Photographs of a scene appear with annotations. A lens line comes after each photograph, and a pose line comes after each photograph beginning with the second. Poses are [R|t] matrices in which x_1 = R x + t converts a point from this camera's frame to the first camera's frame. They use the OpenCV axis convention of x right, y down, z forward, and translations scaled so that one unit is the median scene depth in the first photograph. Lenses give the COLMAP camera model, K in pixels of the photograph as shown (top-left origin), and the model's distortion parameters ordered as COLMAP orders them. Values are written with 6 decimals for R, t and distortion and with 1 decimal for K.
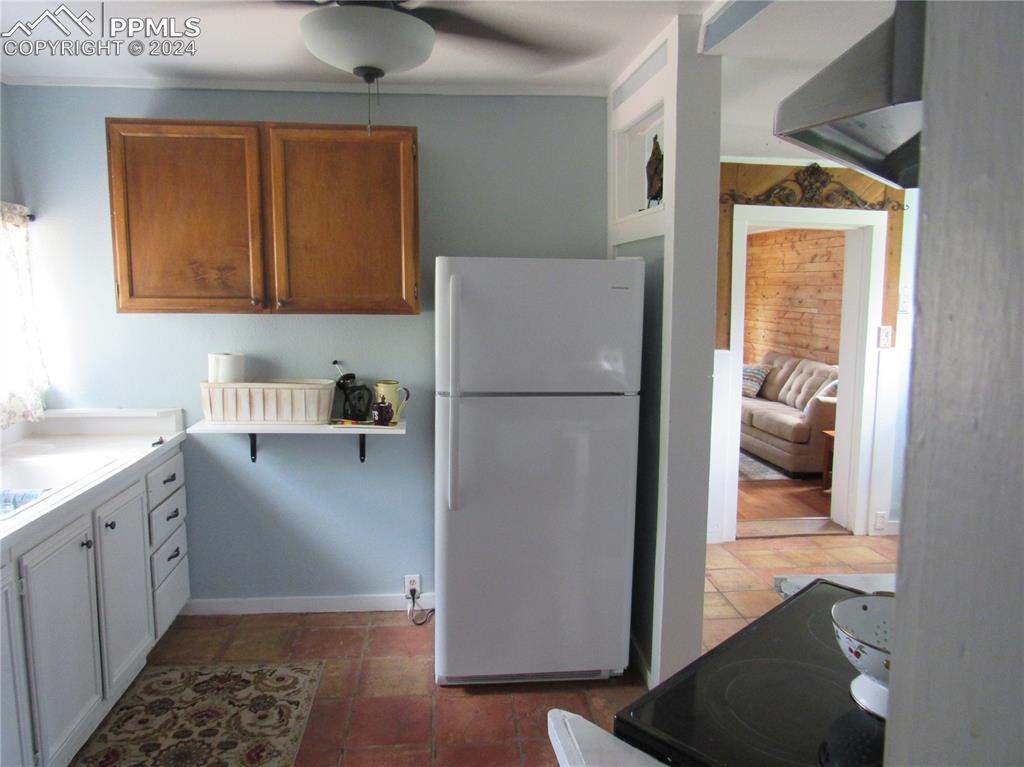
lens RADIAL K [[723.4, 0, 512.0], [0, 723.4, 383.0], [0, 0, 1]] dist [-0.006331, -0.000541]
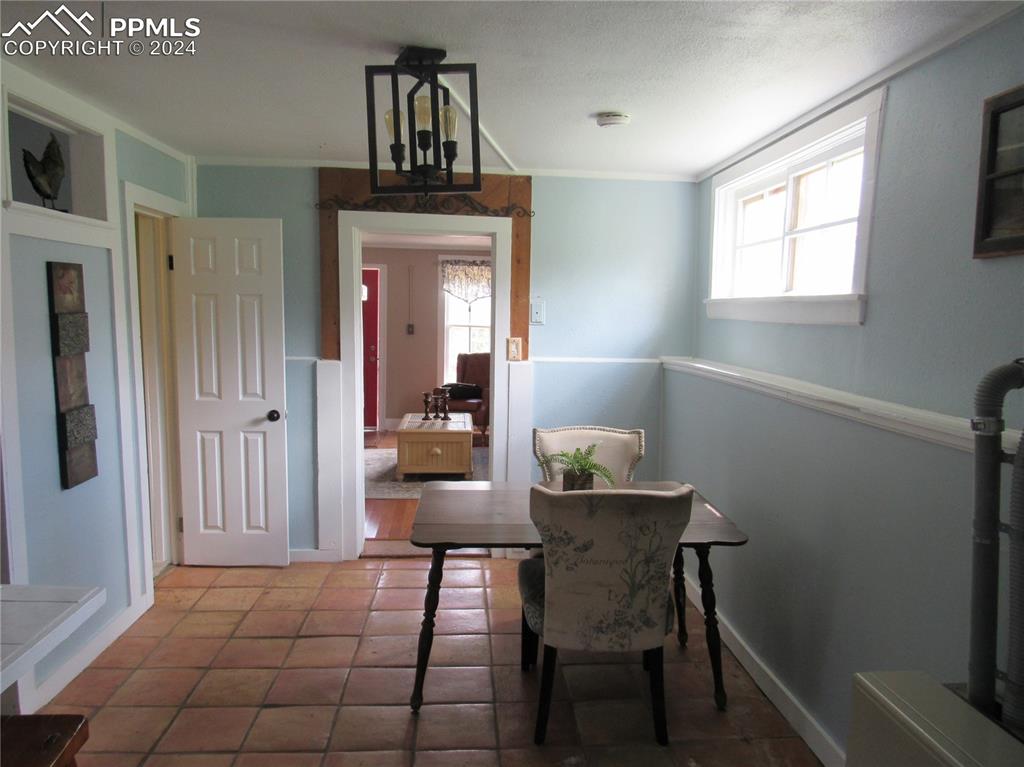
lens RADIAL K [[723.4, 0, 510.6], [0, 723.4, 384.1], [0, 0, 1]] dist [-0.006331, -0.000541]
pose [[0.998268, 0.014665, -0.056978, 0.576457], [-0.016228, 0.999502, -0.027067, 0.008588], [0.056553, 0.027945, 0.998008, 0.049608]]
